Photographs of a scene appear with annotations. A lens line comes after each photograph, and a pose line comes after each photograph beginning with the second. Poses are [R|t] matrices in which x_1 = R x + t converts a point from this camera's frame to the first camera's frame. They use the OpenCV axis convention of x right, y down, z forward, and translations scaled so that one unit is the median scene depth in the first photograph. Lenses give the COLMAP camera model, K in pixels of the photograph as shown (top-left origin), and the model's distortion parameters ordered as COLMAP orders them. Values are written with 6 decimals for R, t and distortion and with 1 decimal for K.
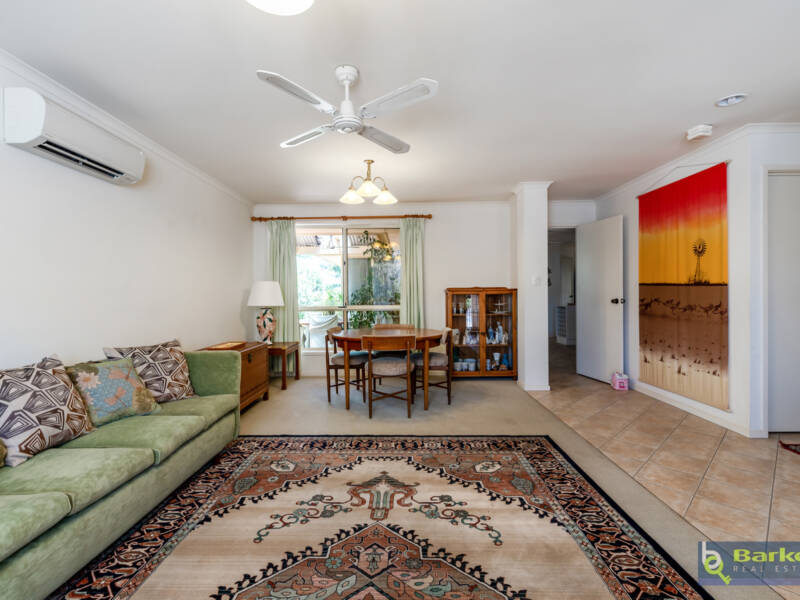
lens RADIAL K [[388.3, 0, 398.2], [0, 388.3, 296.1], [0, 0, 1]] dist [0.000638, -0.001623]
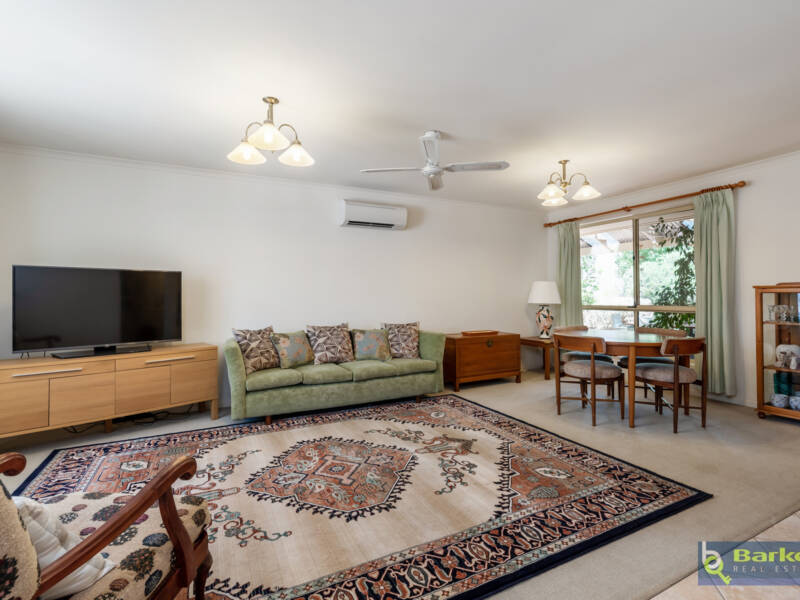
lens RADIAL K [[388.3, 0, 395.8], [0, 388.3, 298.4], [0, 0, 1]] dist [0.000638, -0.001623]
pose [[0.464239, 0.012448, -0.885622, 0.988389], [-0.000570, 0.999905, 0.013756, -0.009152], [0.885710, -0.005881, 0.464202, 0.226195]]
